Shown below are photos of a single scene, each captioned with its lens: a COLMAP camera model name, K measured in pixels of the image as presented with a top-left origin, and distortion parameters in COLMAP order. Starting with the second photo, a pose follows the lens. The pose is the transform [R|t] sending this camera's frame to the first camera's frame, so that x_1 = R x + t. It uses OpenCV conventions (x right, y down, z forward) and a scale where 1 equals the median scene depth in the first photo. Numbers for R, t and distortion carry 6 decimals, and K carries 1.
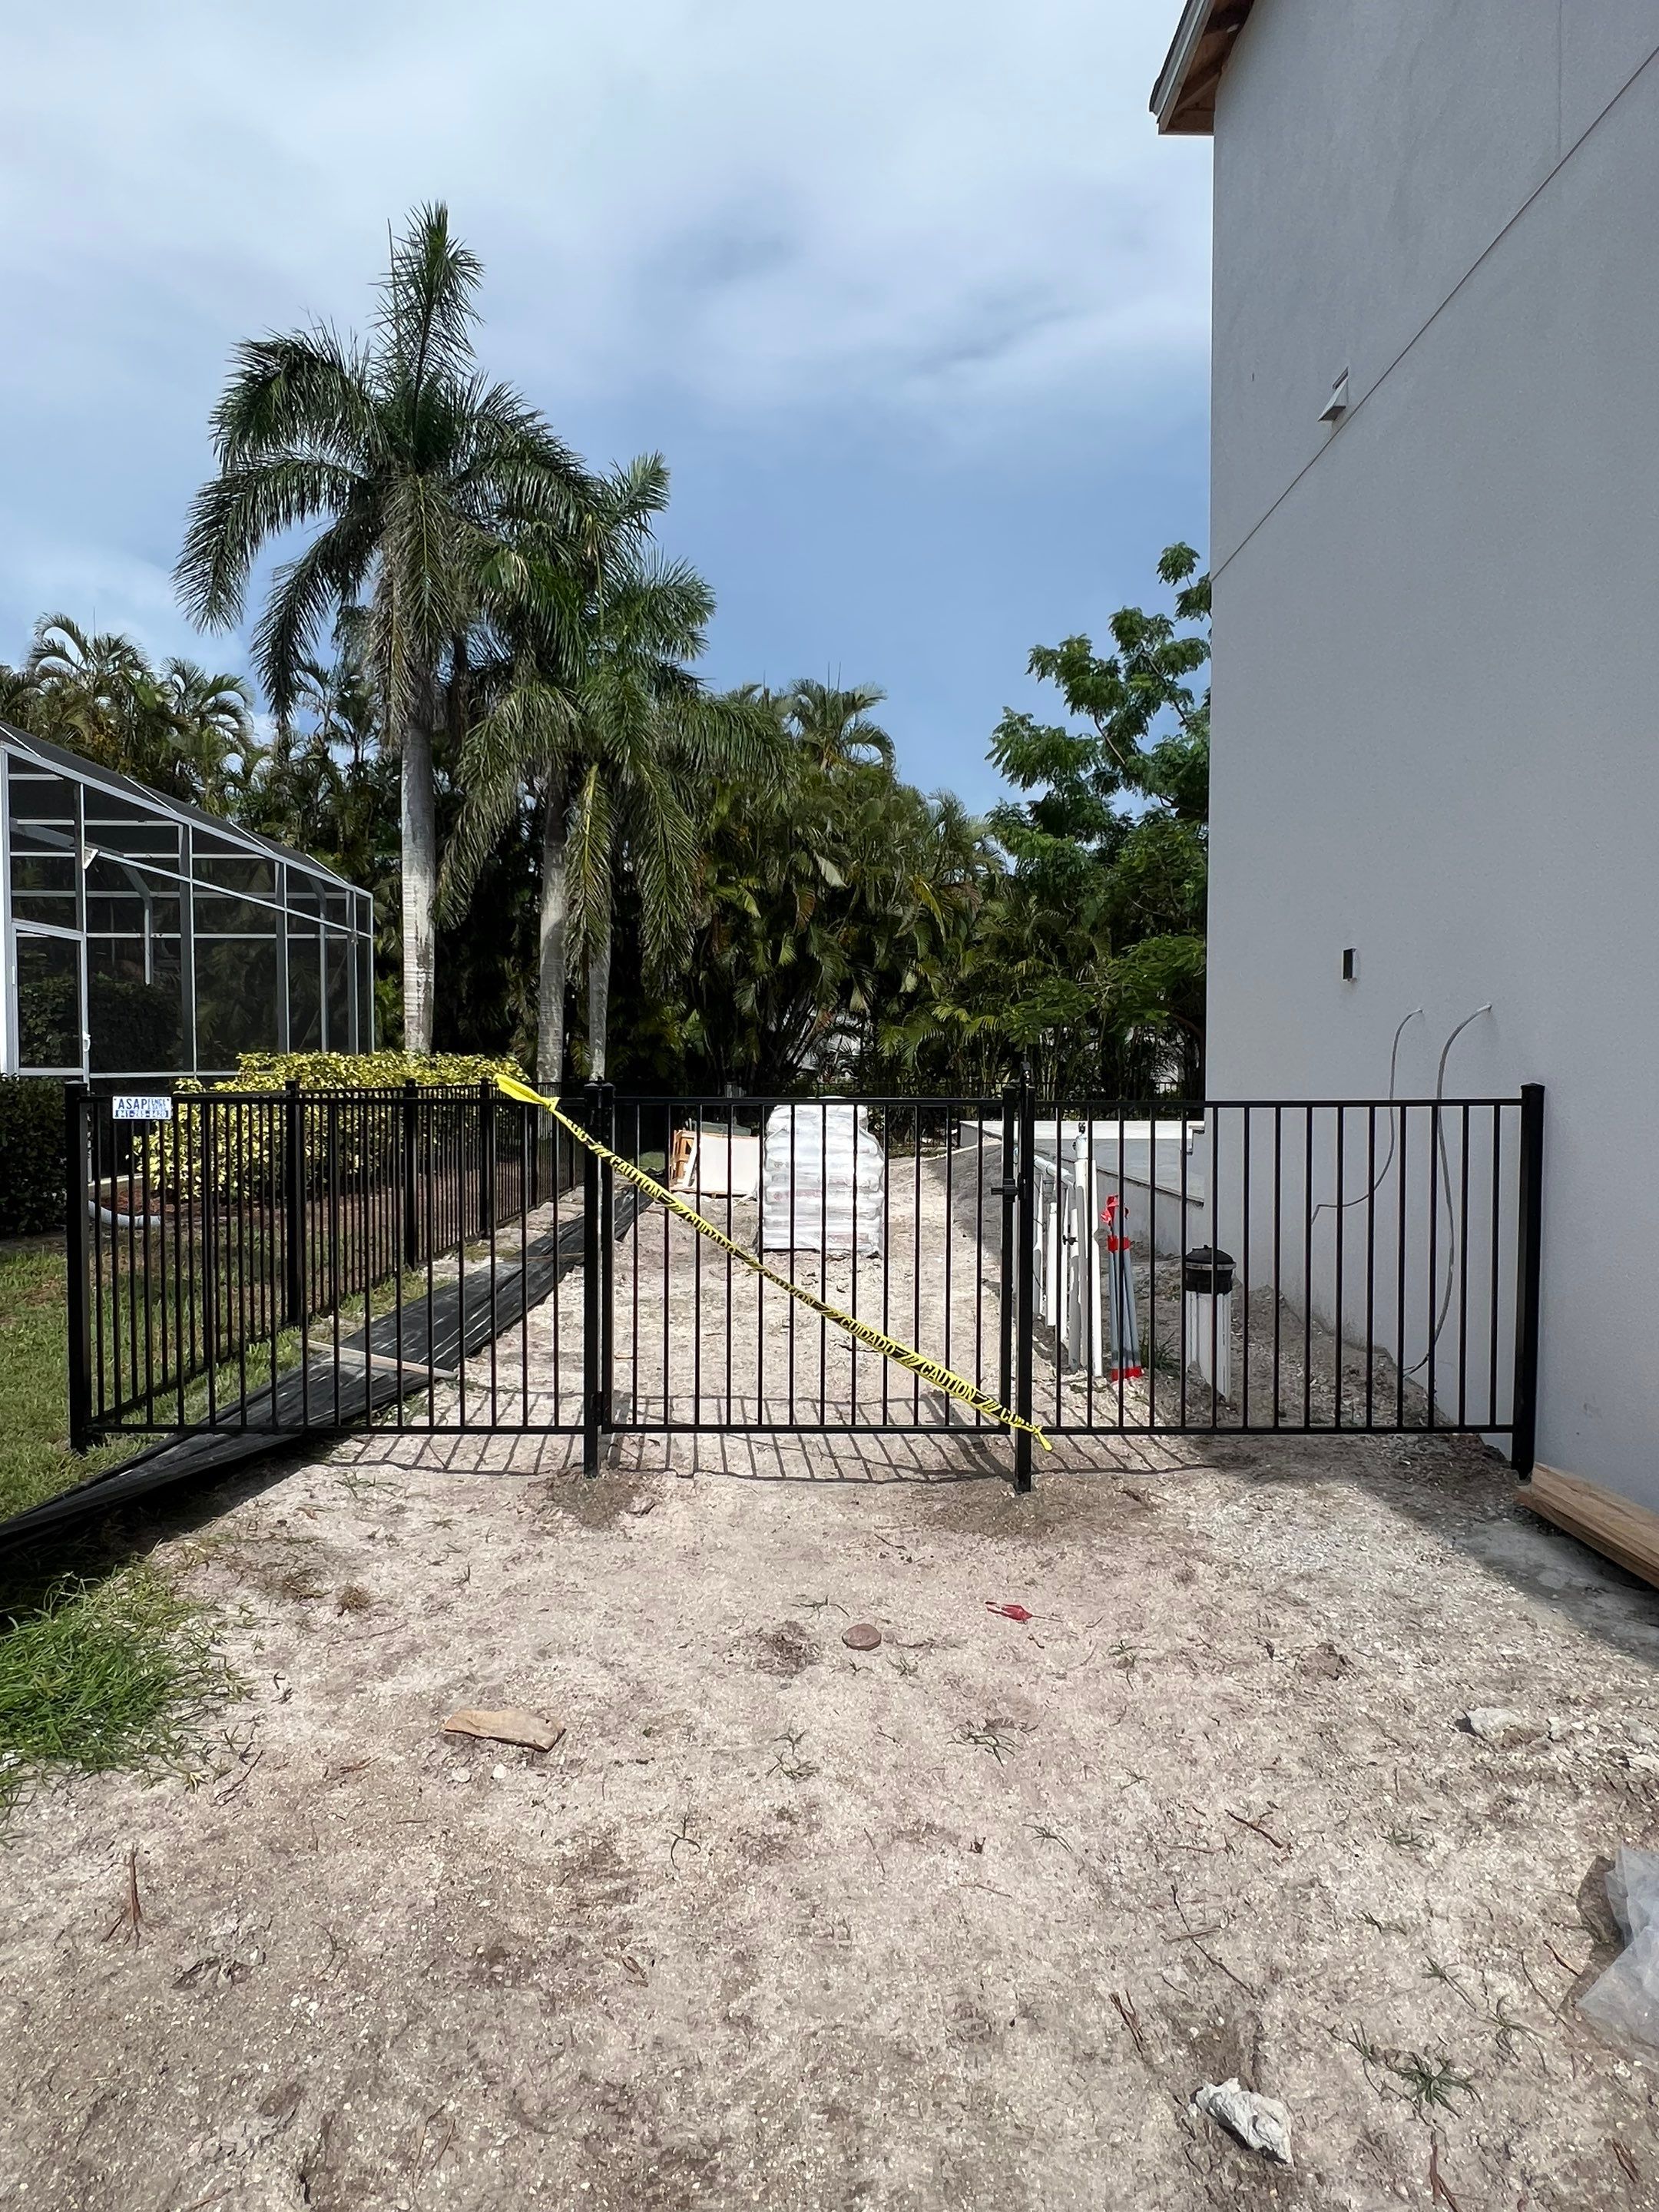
lens RADIAL K [[1560.4, 0, 854.9], [0, 1560.4, 1108.0], [0, 0, 1]] dist [-0.000075, -0.004363]
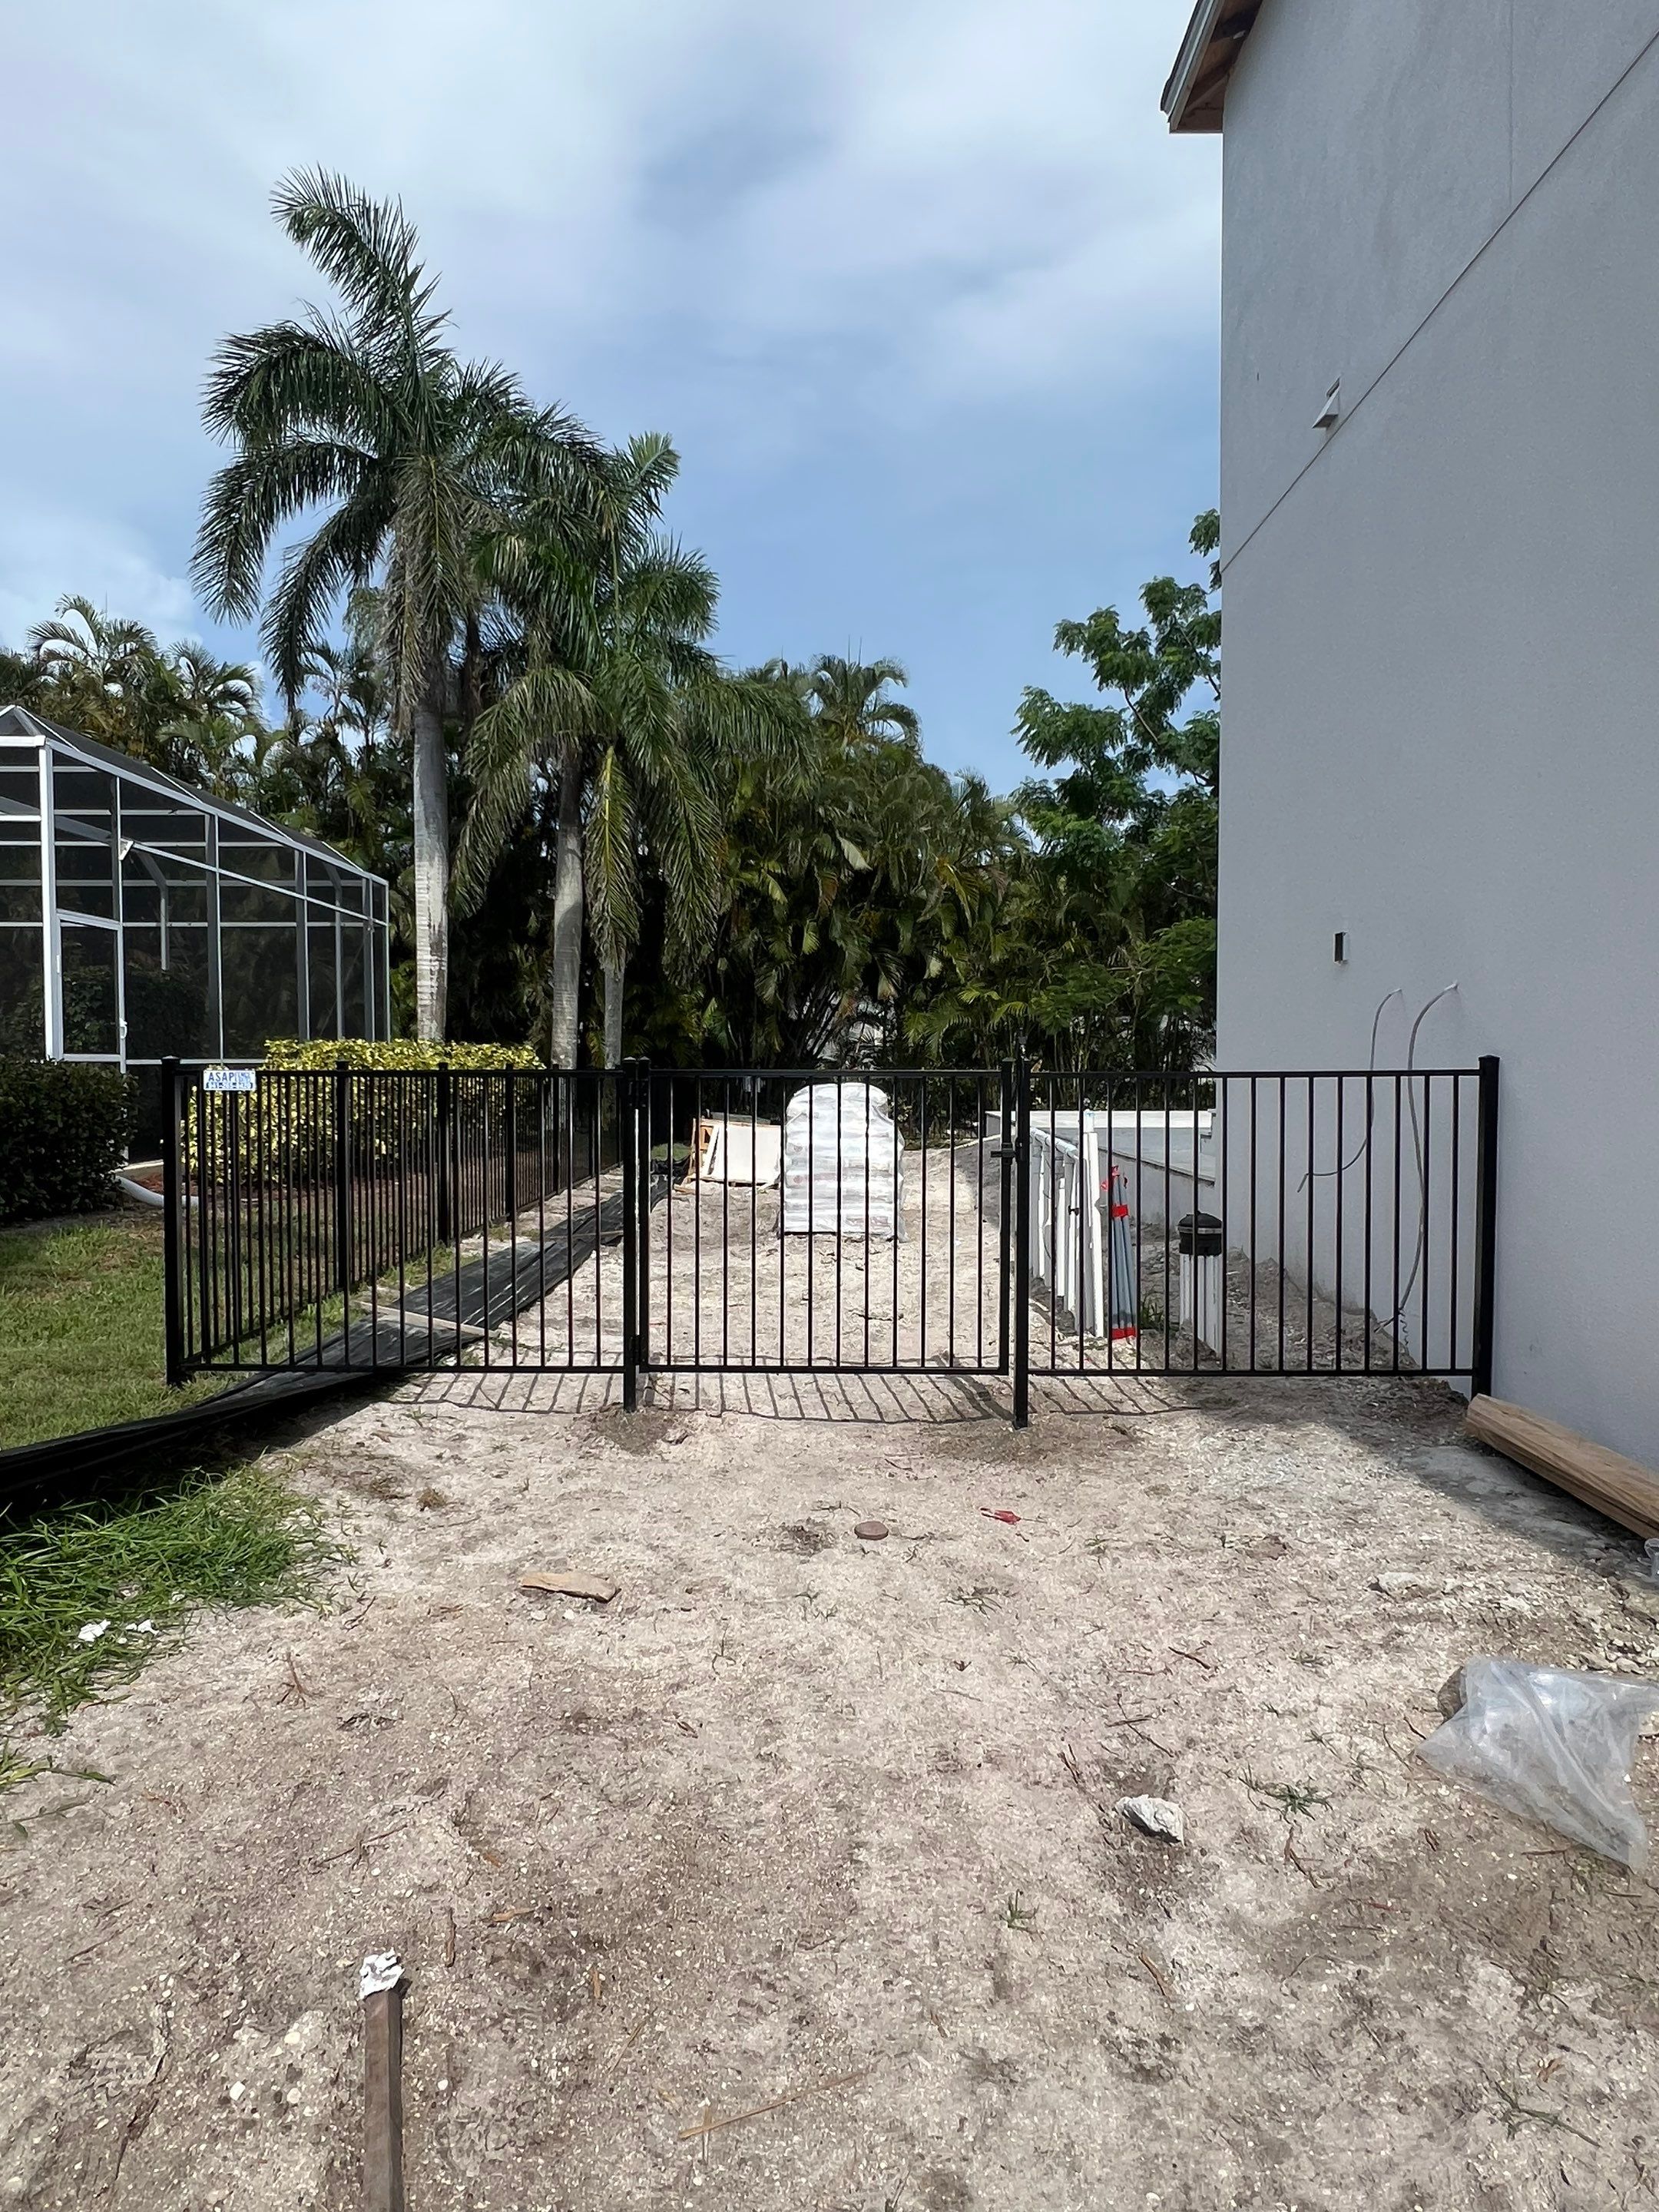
lens RADIAL K [[1759.8, 0, 829.5], [0, 1759.8, 1106.0], [0, 0, 1]] dist [0.001330, -0.001234]
pose [[0.999504, -0.001944, -0.031421, 0.012096], [0.001826, 0.999991, -0.003793, 0.023003], [0.031428, 0.003734, 0.999499, -0.238360]]
